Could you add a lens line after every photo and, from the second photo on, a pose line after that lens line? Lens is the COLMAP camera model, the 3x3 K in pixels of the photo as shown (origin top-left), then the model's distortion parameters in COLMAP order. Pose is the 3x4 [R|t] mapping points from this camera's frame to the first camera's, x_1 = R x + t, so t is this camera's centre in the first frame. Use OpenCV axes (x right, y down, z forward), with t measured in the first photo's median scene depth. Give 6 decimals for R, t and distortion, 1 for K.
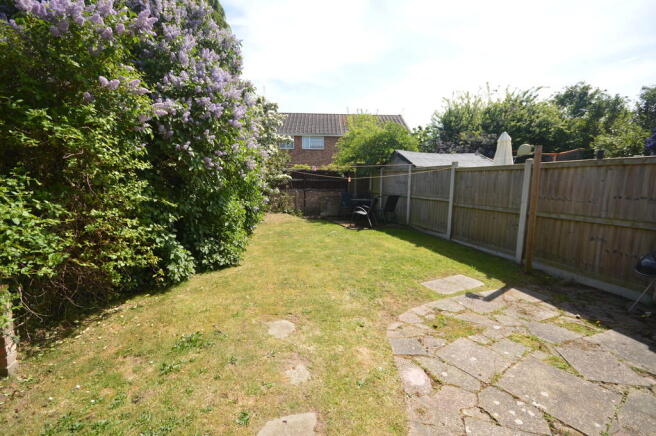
lens RADIAL K [[294.3, 0, 321.4], [0, 294.3, 214.6], [0, 0, 1]] dist [-0.004221, -0.000305]
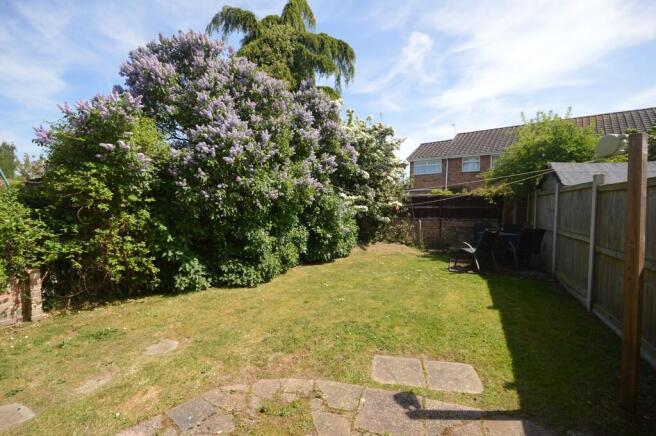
lens RADIAL K [[294.3, 0, 324.6], [0, 294.3, 219.8], [0, 0, 1]] dist [-0.004221, -0.000305]
pose [[0.766395, 0.020009, -0.642058, 0.653617], [-0.068414, 0.996372, -0.050612, -0.040069], [0.638717, 0.082714, 0.764983, 0.344533]]
